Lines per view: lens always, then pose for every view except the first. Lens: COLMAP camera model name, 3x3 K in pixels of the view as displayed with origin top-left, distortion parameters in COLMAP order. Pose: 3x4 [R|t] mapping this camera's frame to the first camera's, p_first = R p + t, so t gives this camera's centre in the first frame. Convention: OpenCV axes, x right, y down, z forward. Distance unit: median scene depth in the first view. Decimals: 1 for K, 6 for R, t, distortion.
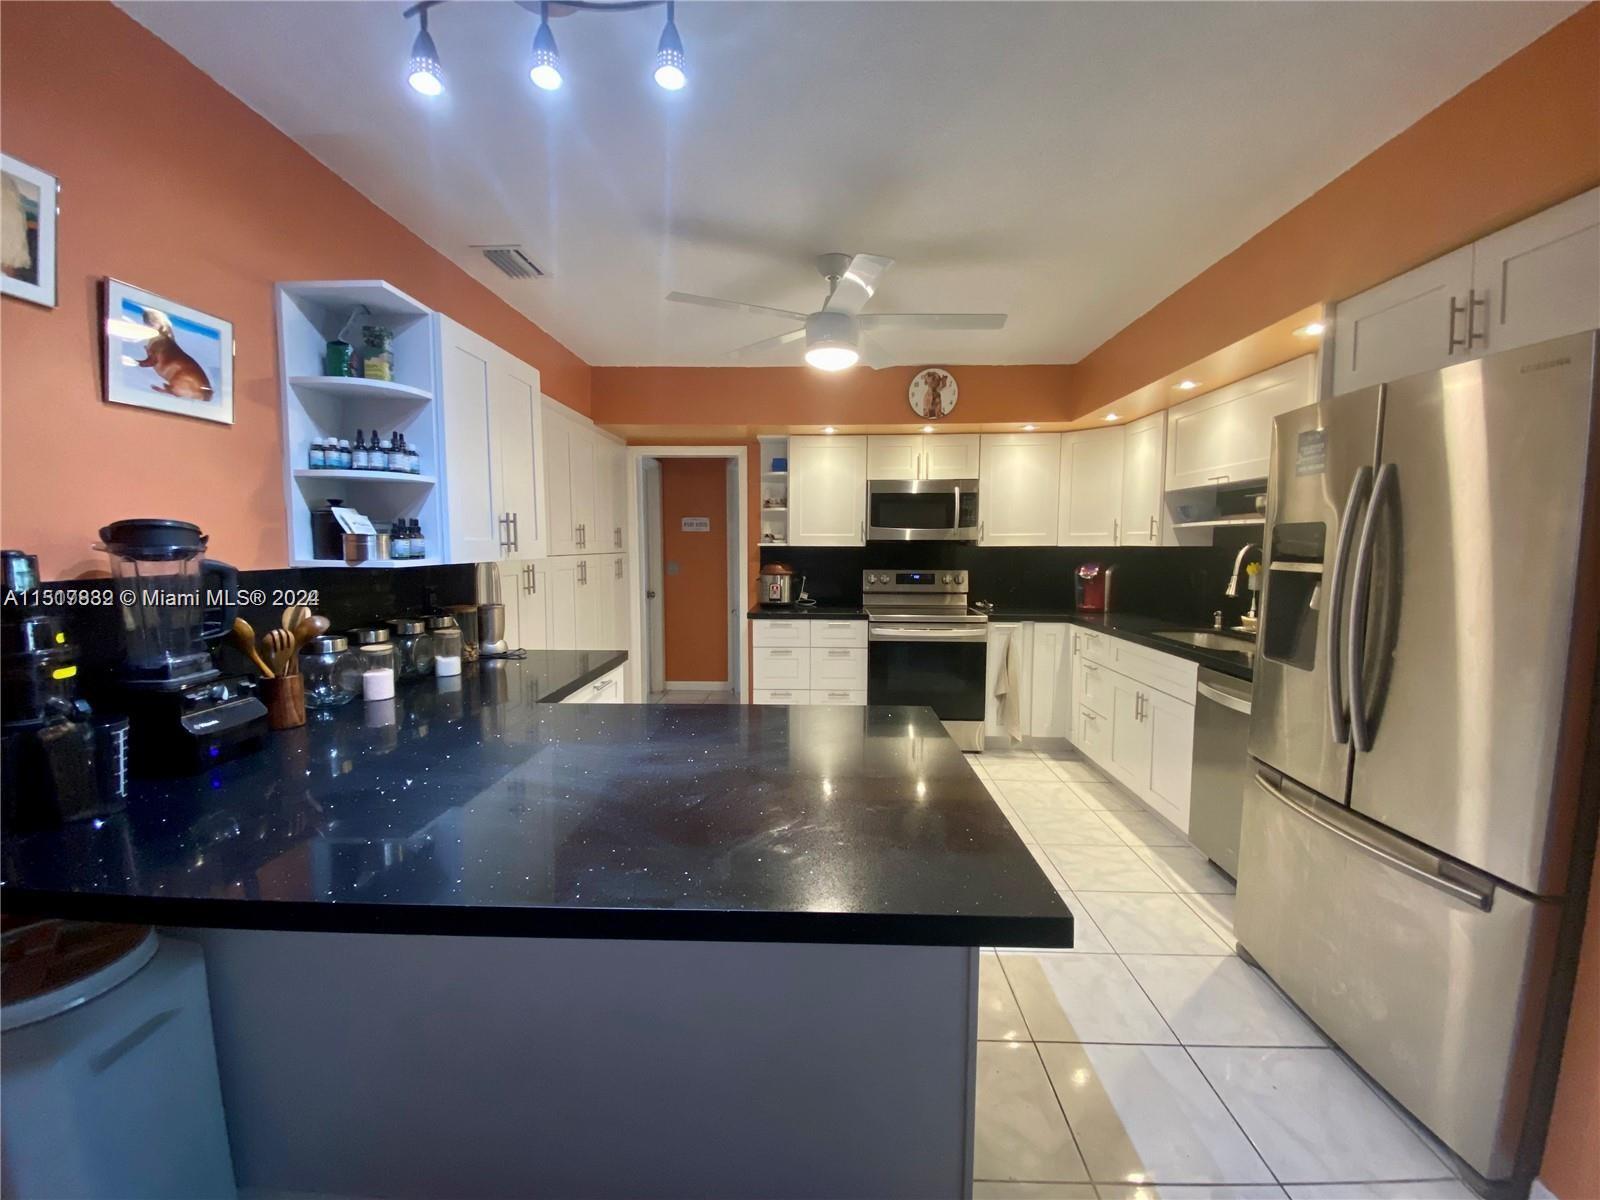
lens RADIAL K [[651.9, 0, 779.3], [0, 651.9, 601.7], [0, 0, 1]] dist [0.001535, -0.015995]
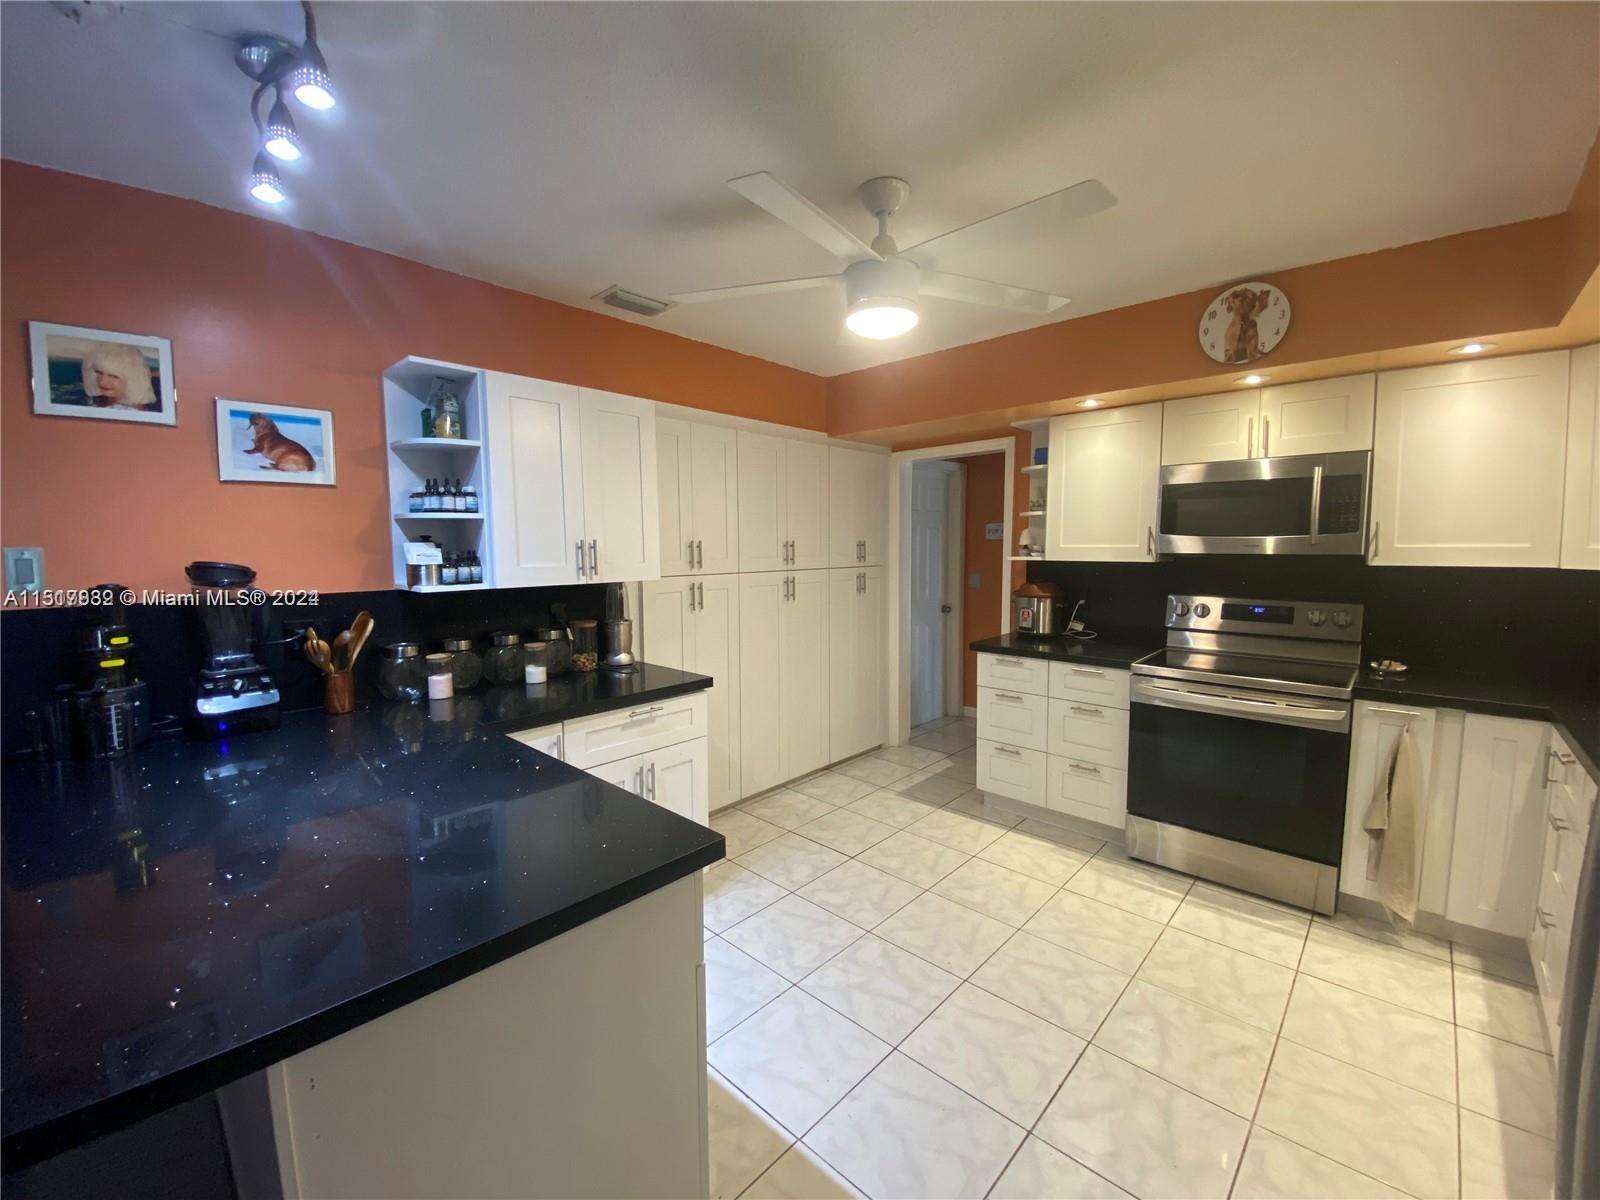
lens RADIAL K [[651.7, 0, 782.3], [0, 651.7, 596.9], [0, 0, 1]] dist [0.012611, -0.019496]
pose [[0.754626, 0.047823, -0.654410, 0.344963], [-0.049571, 0.998645, 0.015817, -0.047530], [0.654279, 0.020503, 0.755975, 0.257386]]
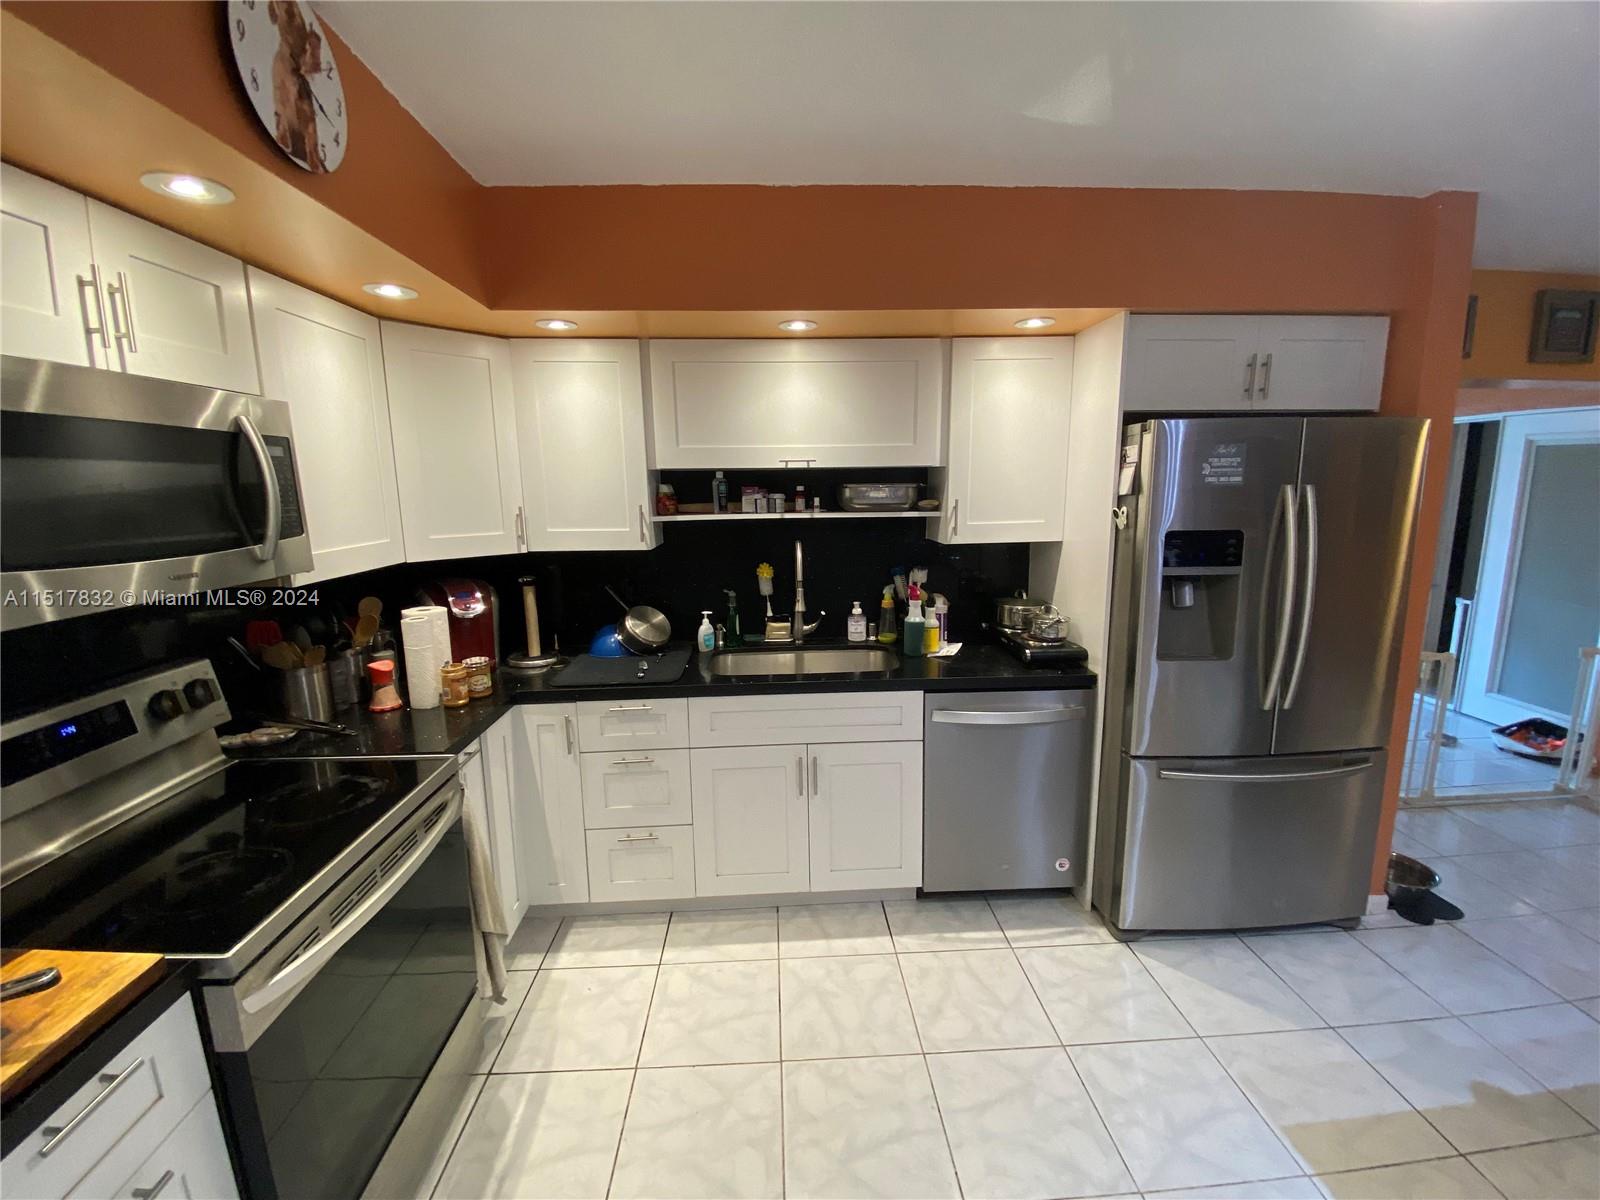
lens RADIAL K [[644.2, 0, 806.1], [0, 644.2, 597.1], [0, 0, 1]] dist [0.013748, -0.018301]
pose [[-0.113928, -0.163889, 0.979878, -0.094126], [0.099924, 0.979408, 0.175428, -0.135320], [-0.988451, 0.117899, -0.095206, 0.890459]]
